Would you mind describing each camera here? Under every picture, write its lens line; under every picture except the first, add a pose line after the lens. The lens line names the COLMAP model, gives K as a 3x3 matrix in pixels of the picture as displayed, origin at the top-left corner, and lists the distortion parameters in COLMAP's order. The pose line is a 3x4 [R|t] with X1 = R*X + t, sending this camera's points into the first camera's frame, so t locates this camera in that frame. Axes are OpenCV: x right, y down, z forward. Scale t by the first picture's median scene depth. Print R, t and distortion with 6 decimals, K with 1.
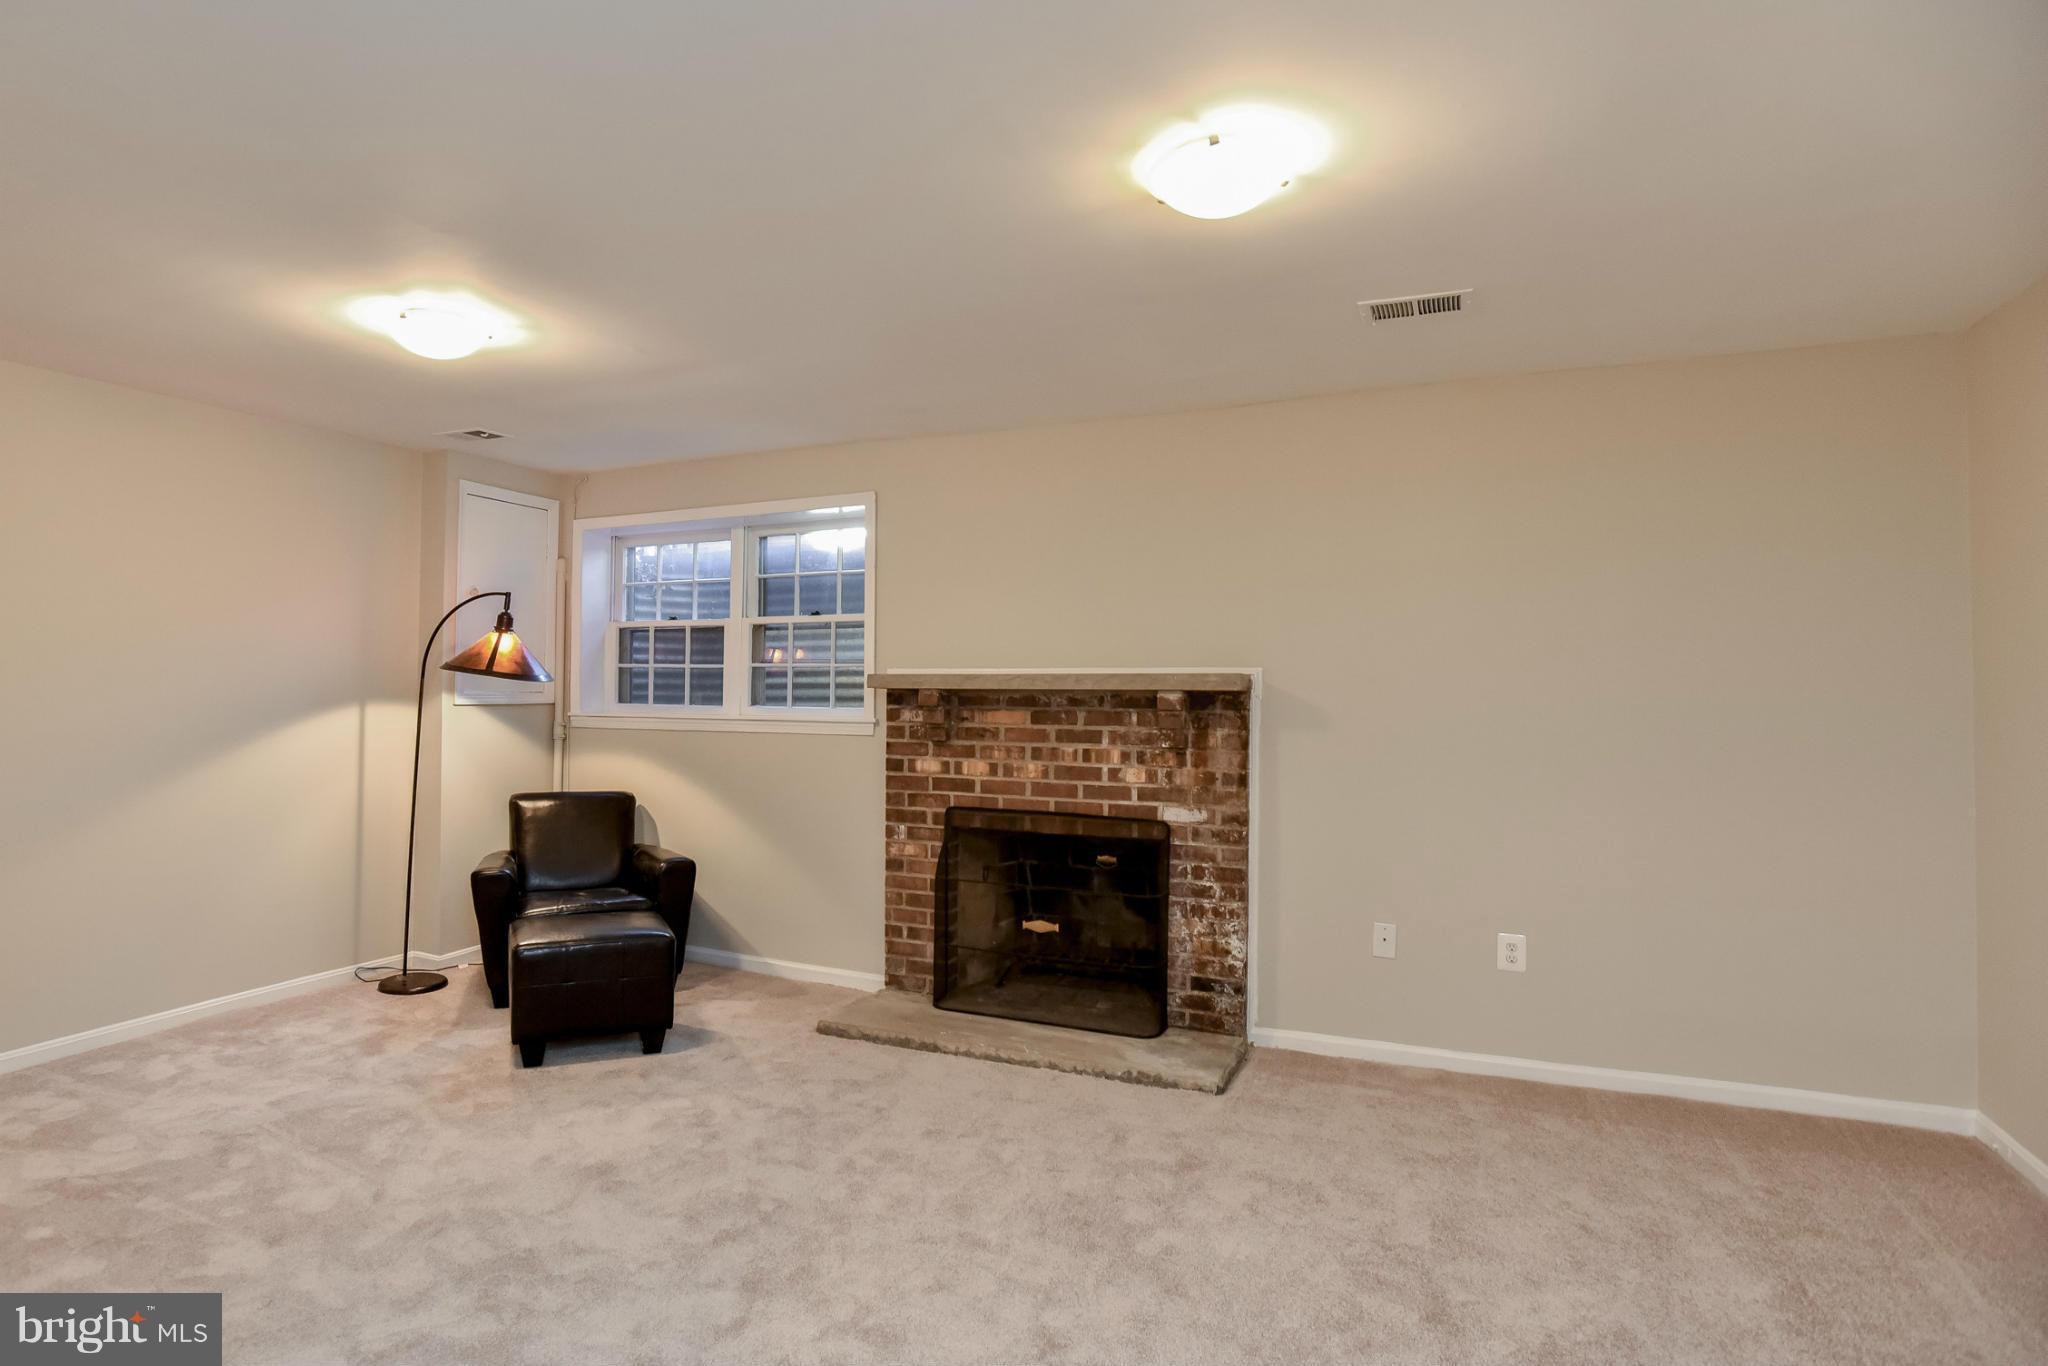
lens RADIAL K [[1042.1, 0, 958.7], [0, 1042.1, 699.4], [0, 0, 1]] dist [-0.001641, 0.000150]
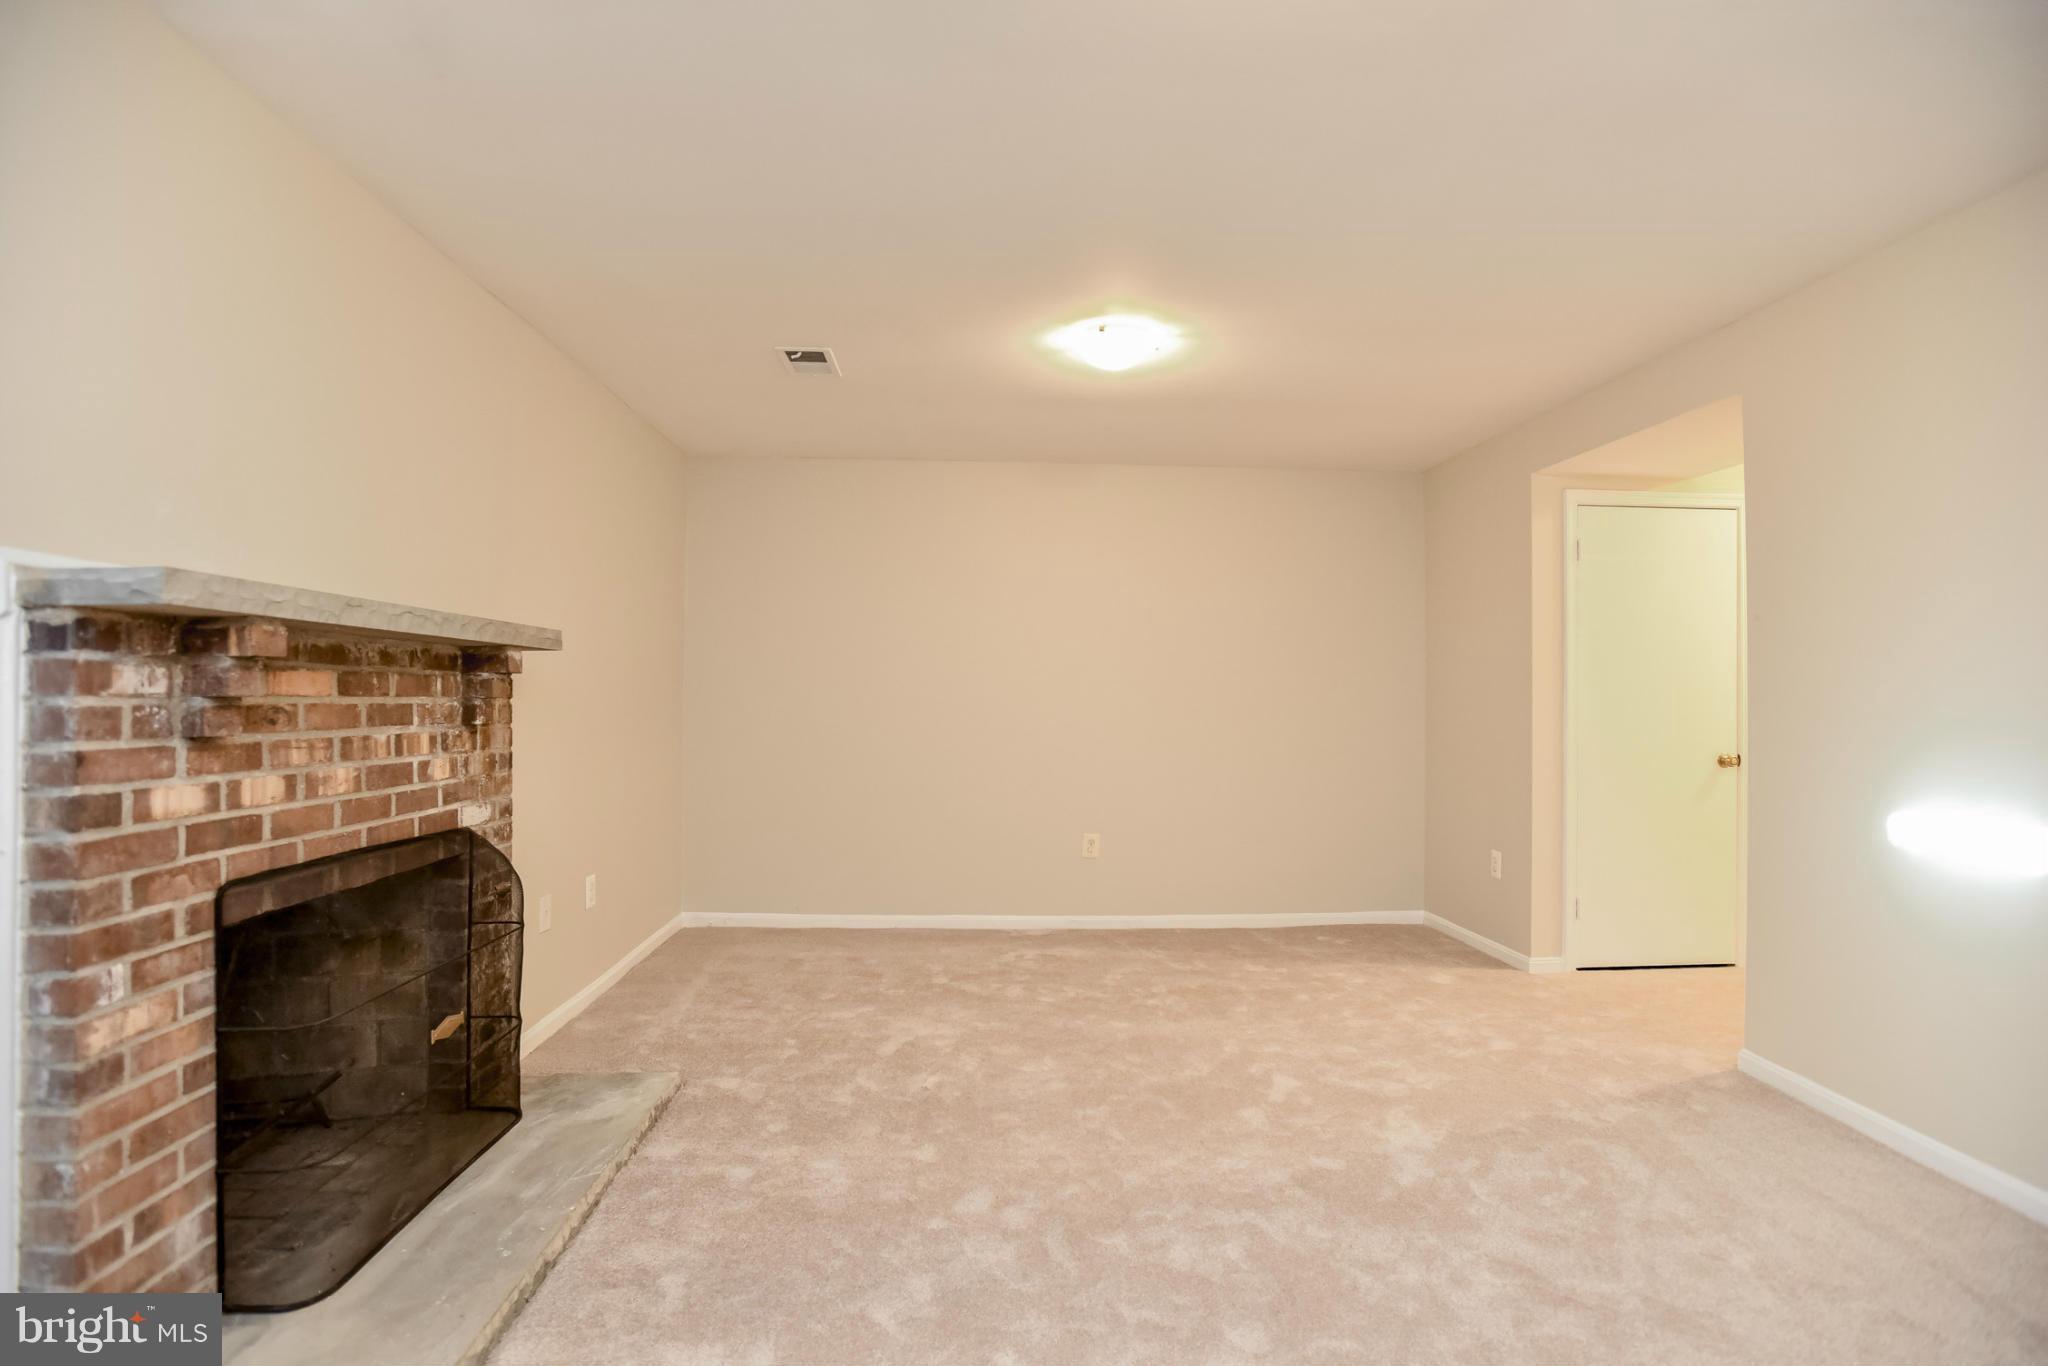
lens RADIAL K [[1042.1, 0, 958.7], [0, 1042.1, 699.4], [0, 0, 1]] dist [-0.001641, 0.000150]
pose [[-0.412047, -0.009184, 0.911116, -0.562294], [-0.002733, 0.999957, 0.008844, 0.019642], [-0.911159, 0.001154, -0.412054, 0.925491]]
